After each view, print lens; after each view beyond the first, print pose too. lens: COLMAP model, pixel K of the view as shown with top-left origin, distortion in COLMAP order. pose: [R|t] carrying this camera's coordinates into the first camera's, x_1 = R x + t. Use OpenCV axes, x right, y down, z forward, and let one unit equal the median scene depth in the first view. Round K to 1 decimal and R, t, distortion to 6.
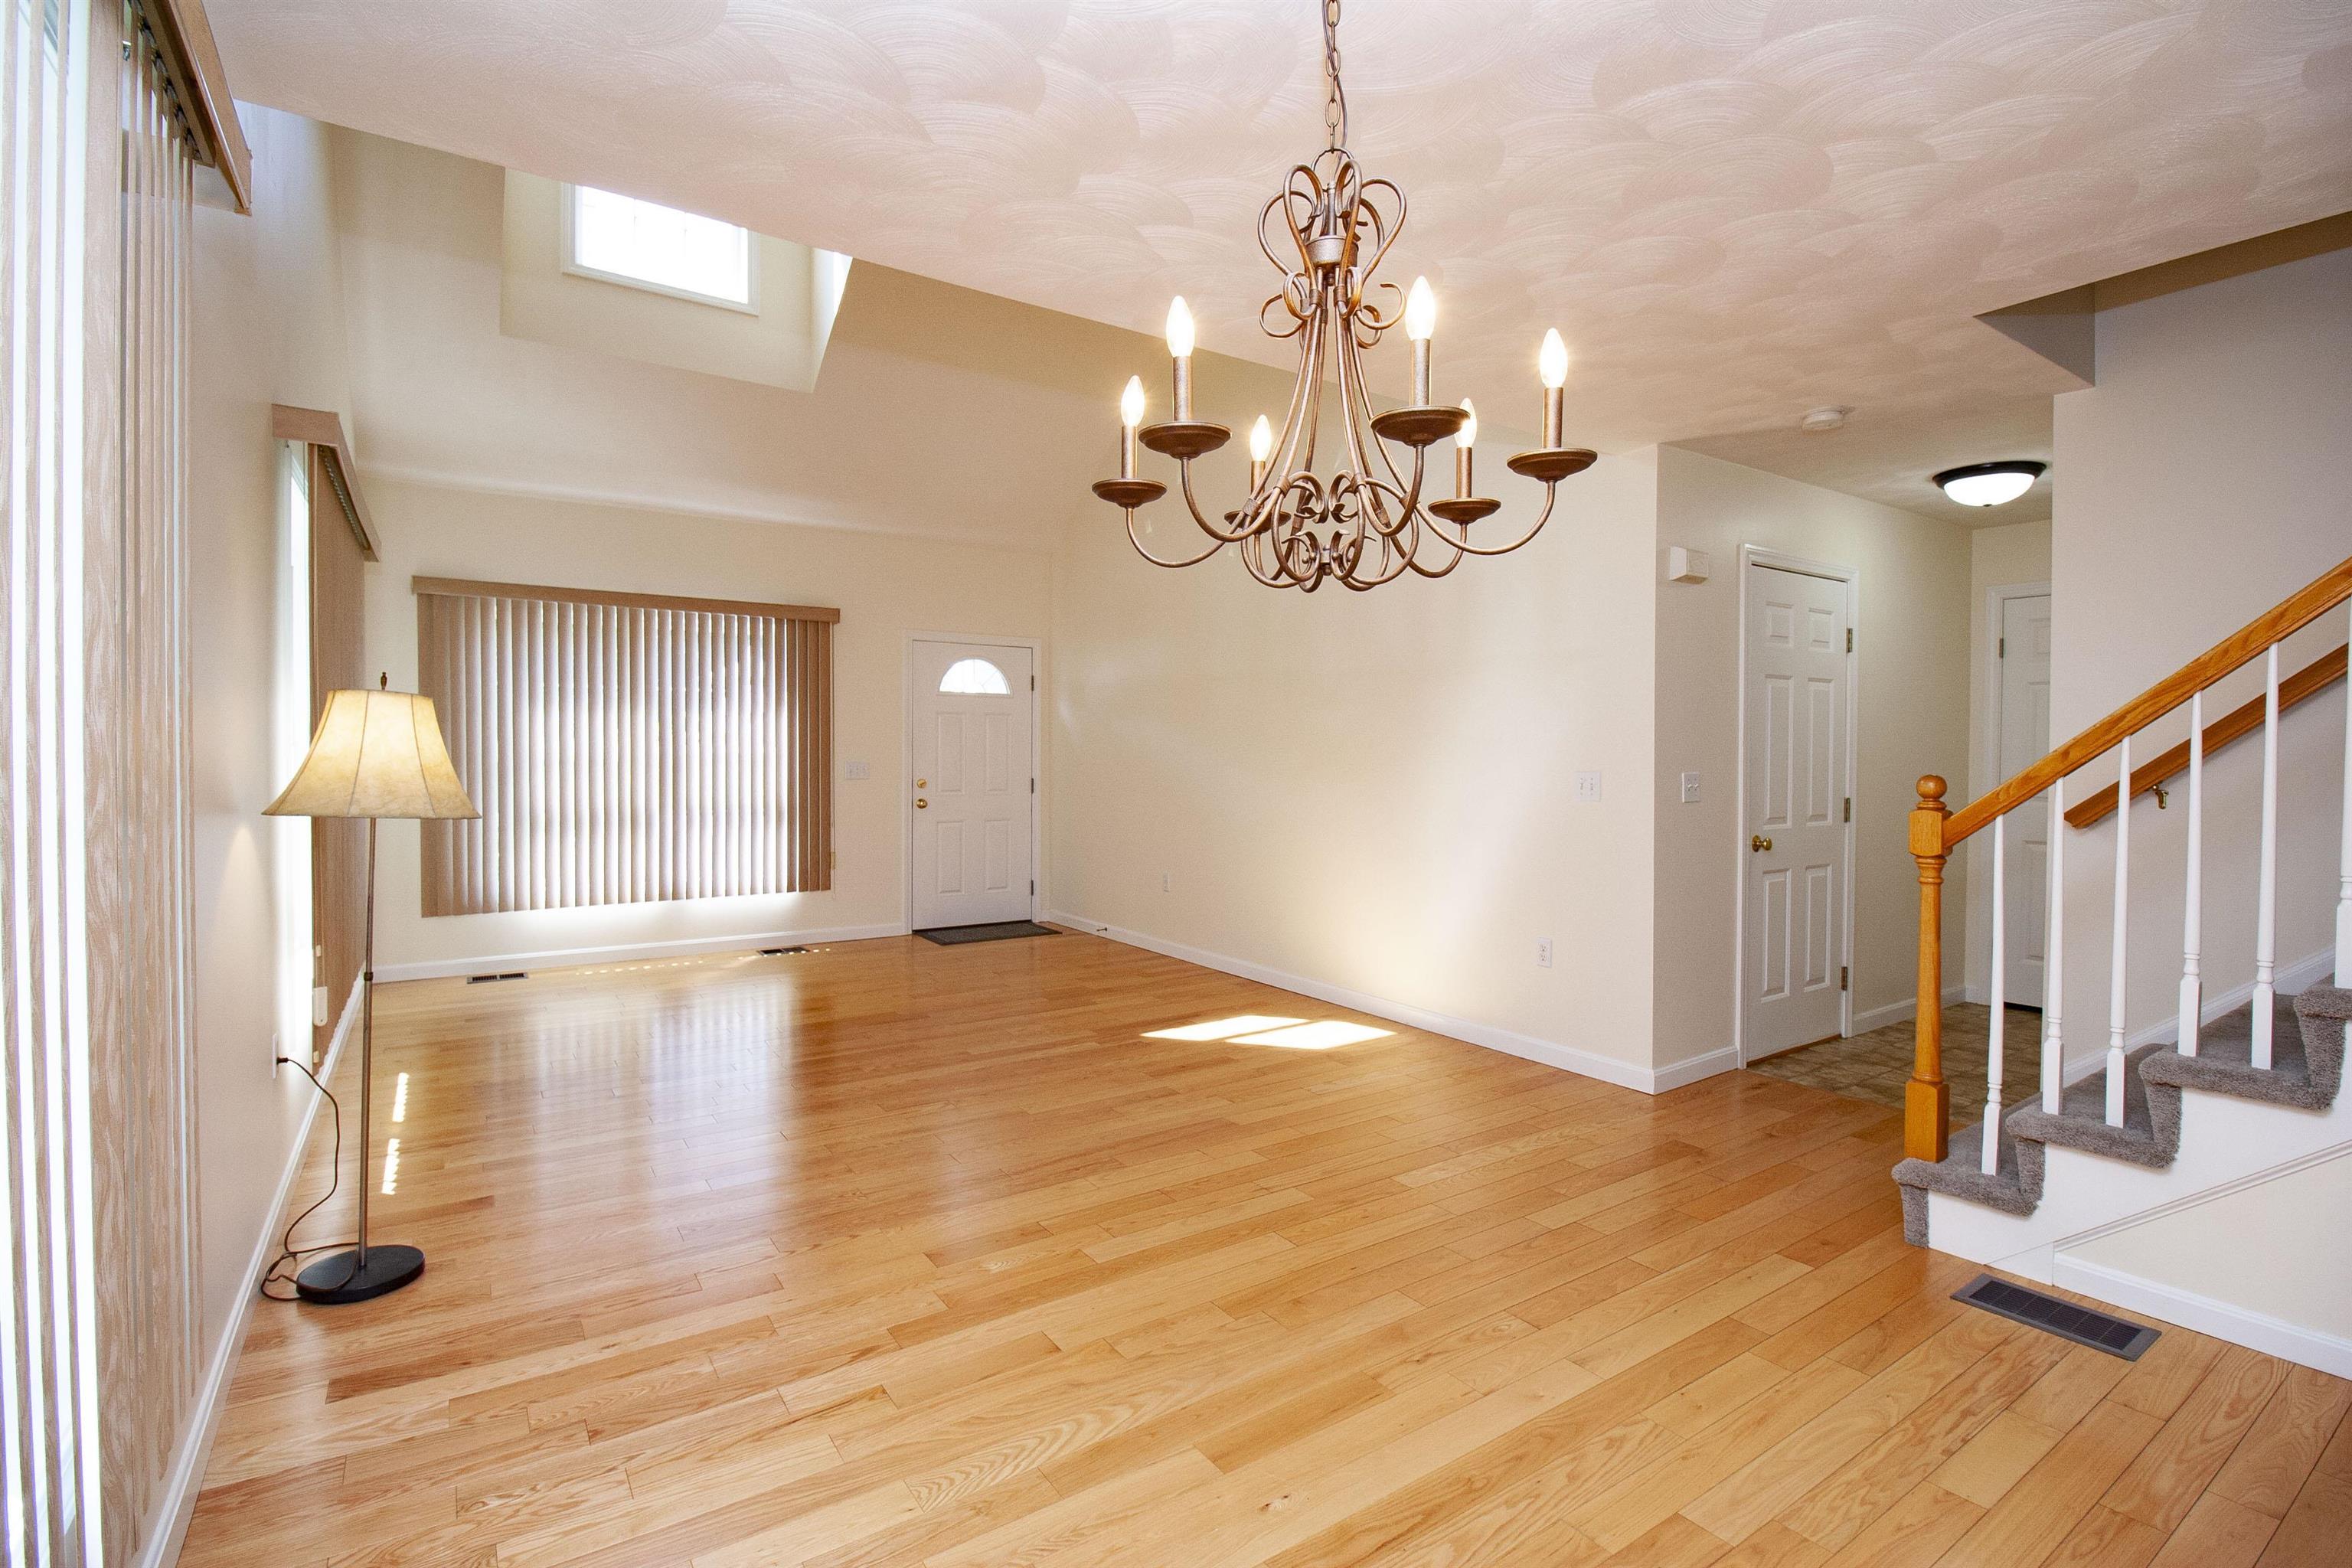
lens RADIAL K [[1095.2, 0, 1184.4], [0, 1095.2, 785.9], [0, 0, 1]] dist [-0.010664, -0.000877]
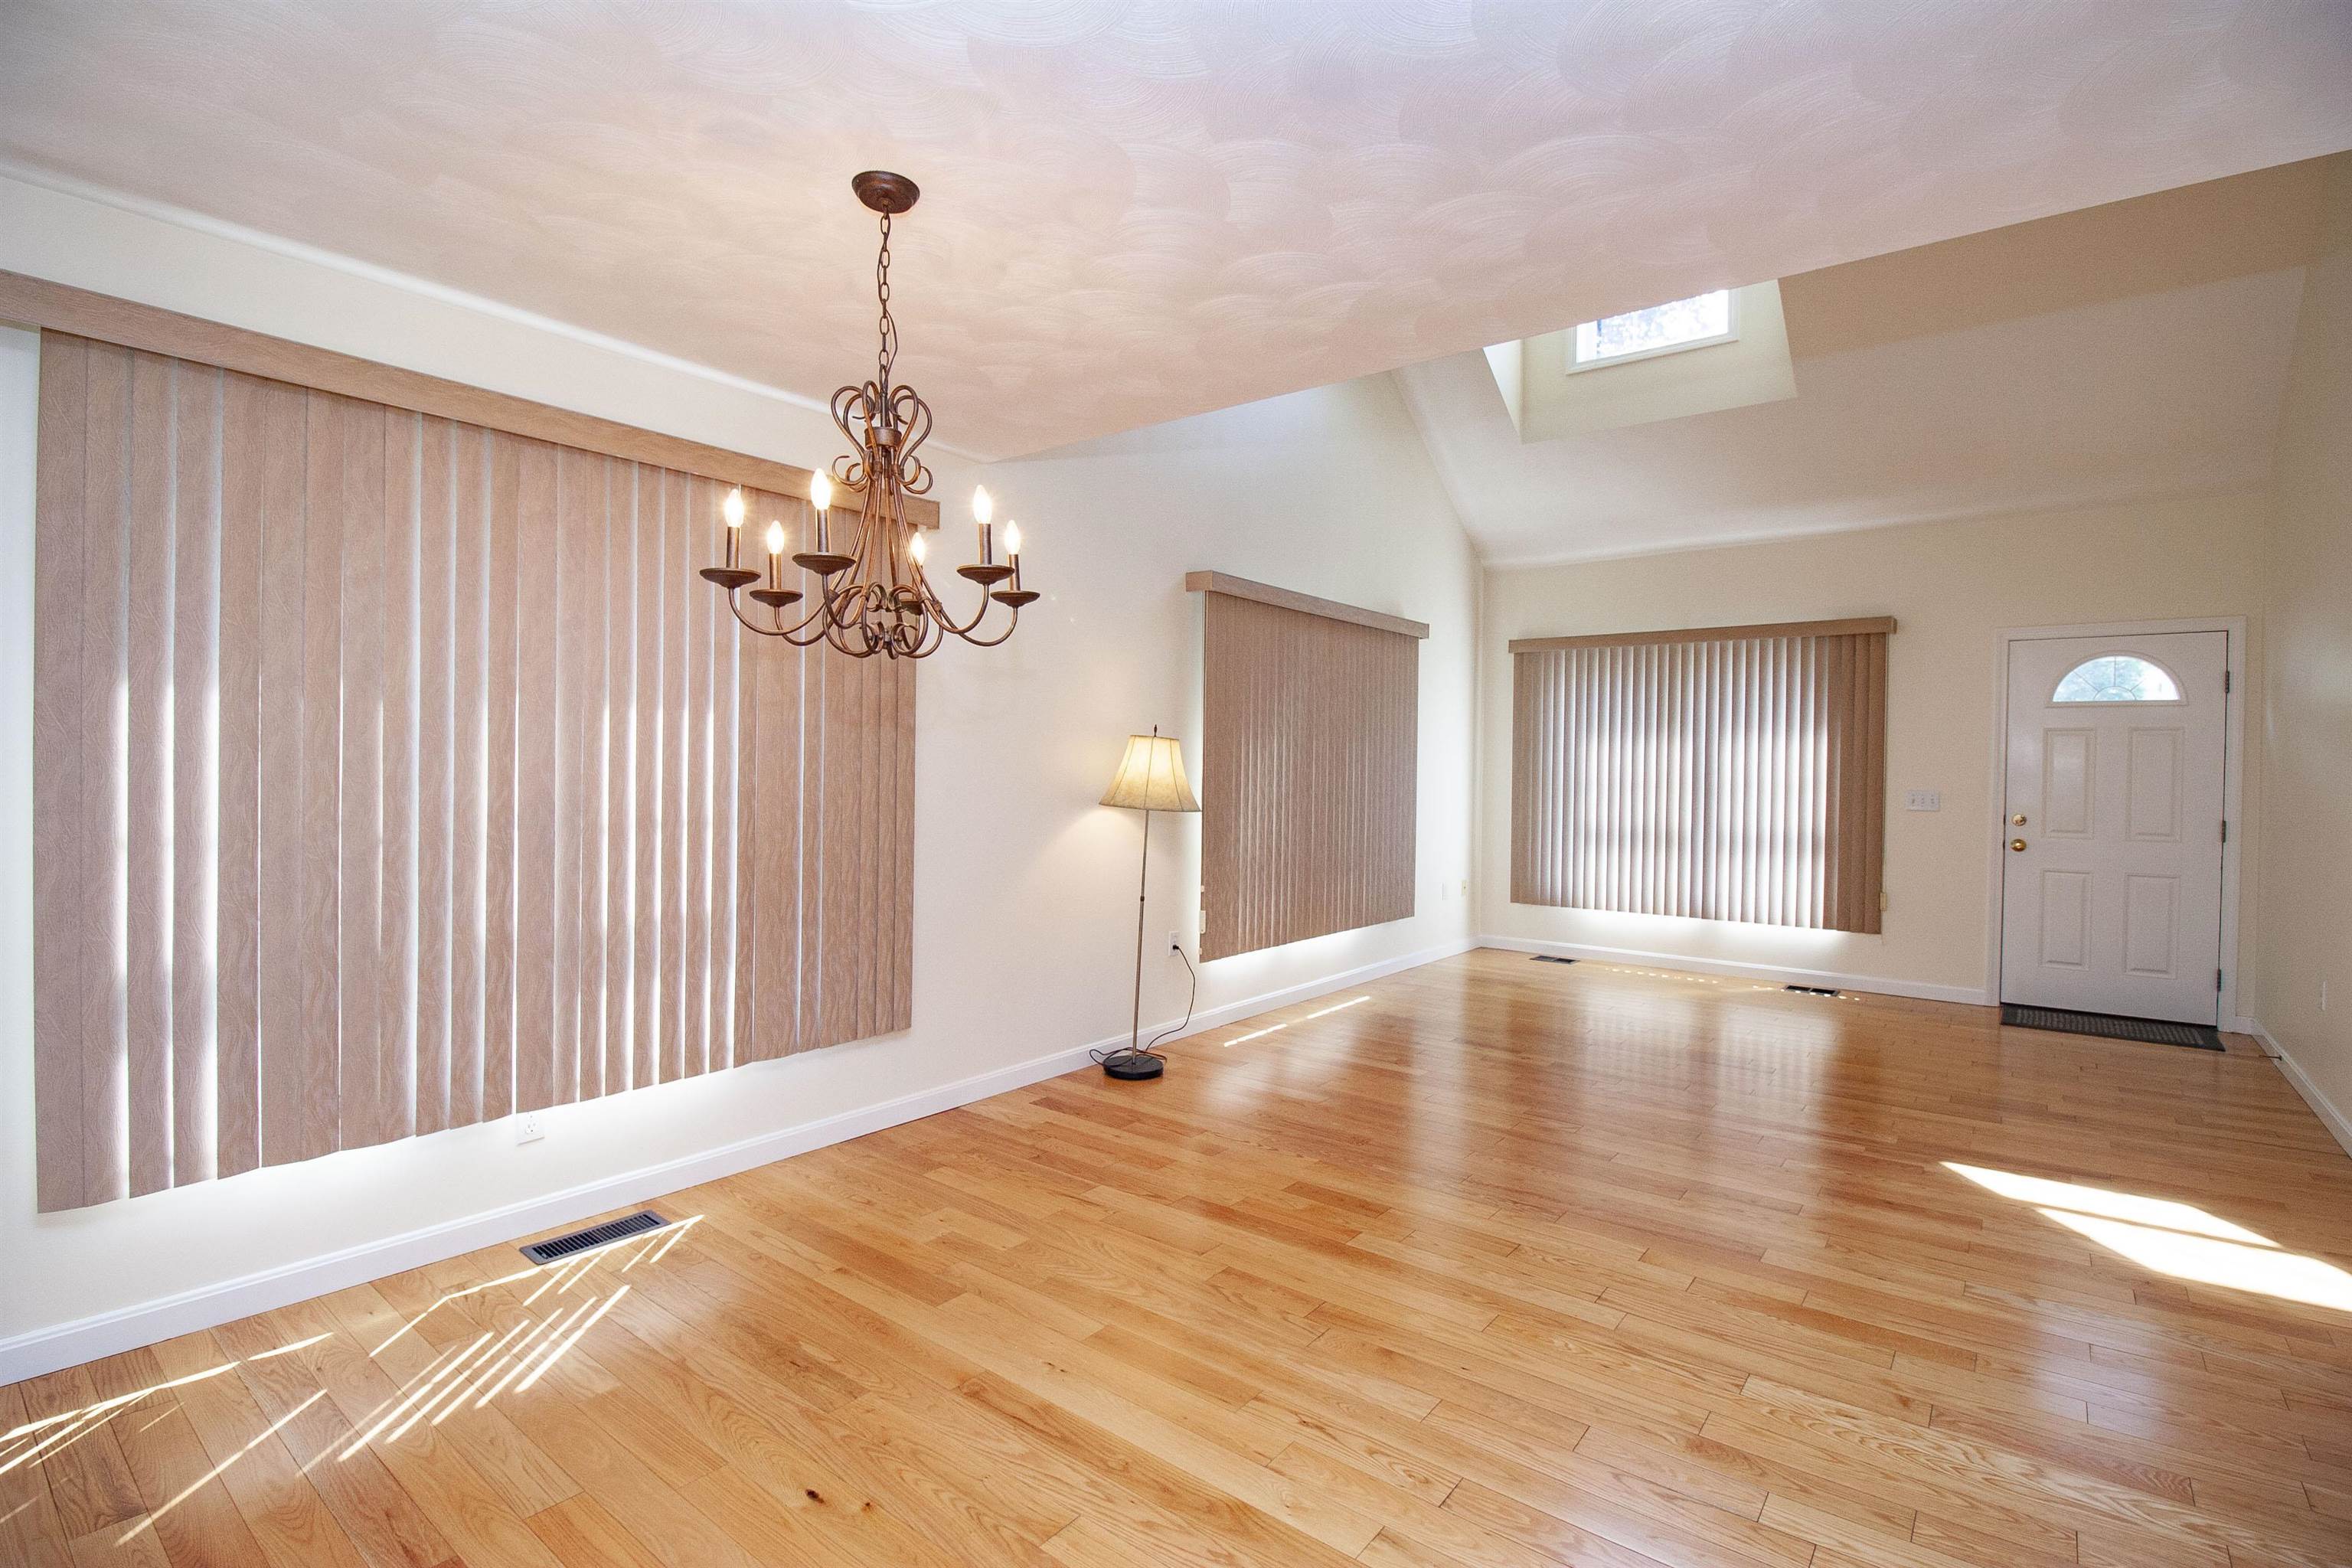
lens RADIAL K [[1095.2, 0, 1183.4], [0, 1095.2, 773.4], [0, 0, 1]] dist [-0.010664, -0.000877]
pose [[0.300418, 0.004932, -0.953795, 0.375838], [-0.041931, 0.999088, -0.008041, -0.004702], [0.952885, 0.042409, 0.300351, 0.210897]]
